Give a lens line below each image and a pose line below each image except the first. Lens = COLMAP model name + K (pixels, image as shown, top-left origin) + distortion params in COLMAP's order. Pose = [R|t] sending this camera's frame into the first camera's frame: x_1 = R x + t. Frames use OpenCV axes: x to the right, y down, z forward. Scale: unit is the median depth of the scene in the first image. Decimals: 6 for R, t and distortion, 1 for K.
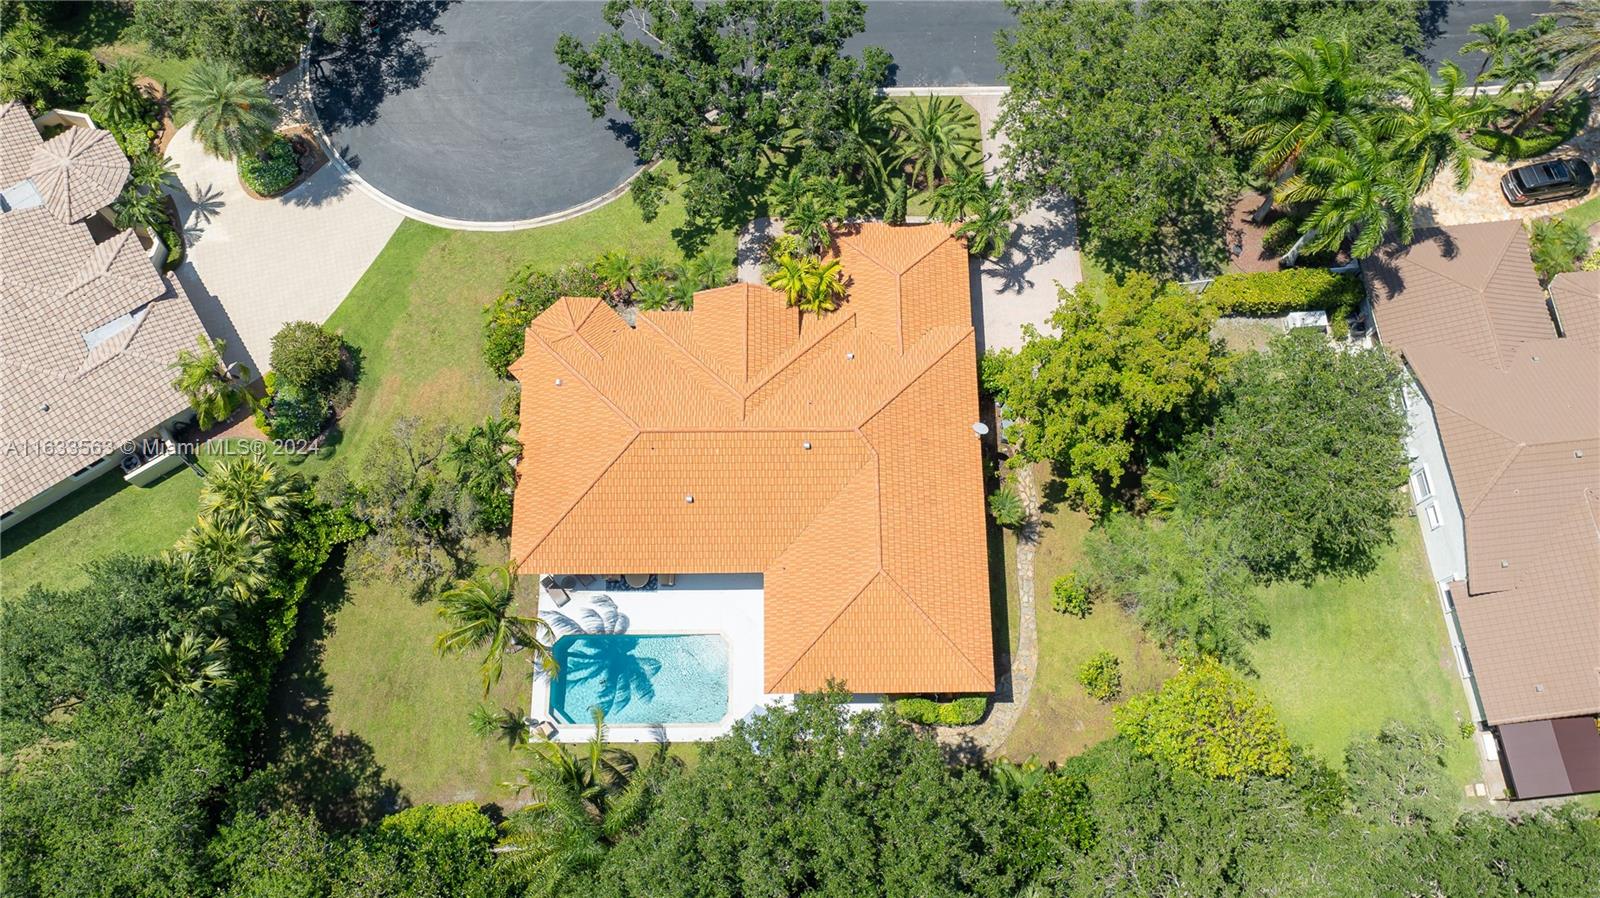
lens RADIAL K [[1130.7, 0, 792.9], [0, 1130.7, 448.1], [0, 0, 1]] dist [-0.021345, 0.018314]
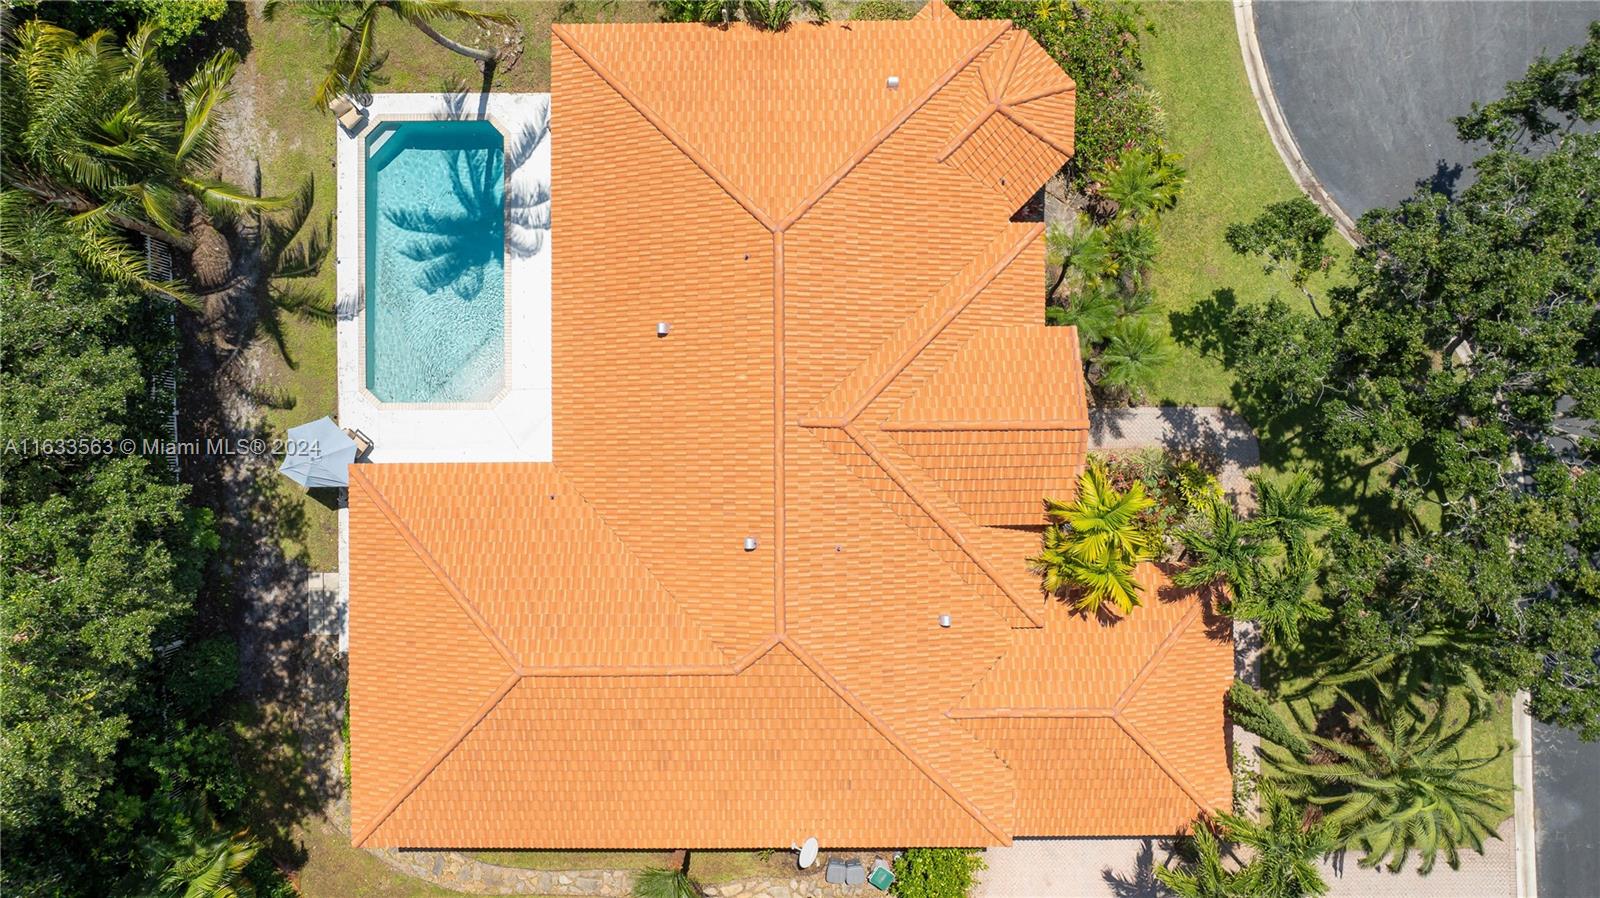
lens RADIAL K [[1073.1, 0, 799.4], [0, 1073.1, 462.1], [0, 0, 1]] dist [-0.011672, -0.002099]
pose [[-0.002321, 0.999997, 0.000332, -0.023539], [-0.952408, -0.002311, 0.304818, -0.160702], [0.304818, 0.000392, 0.952411, 0.463262]]
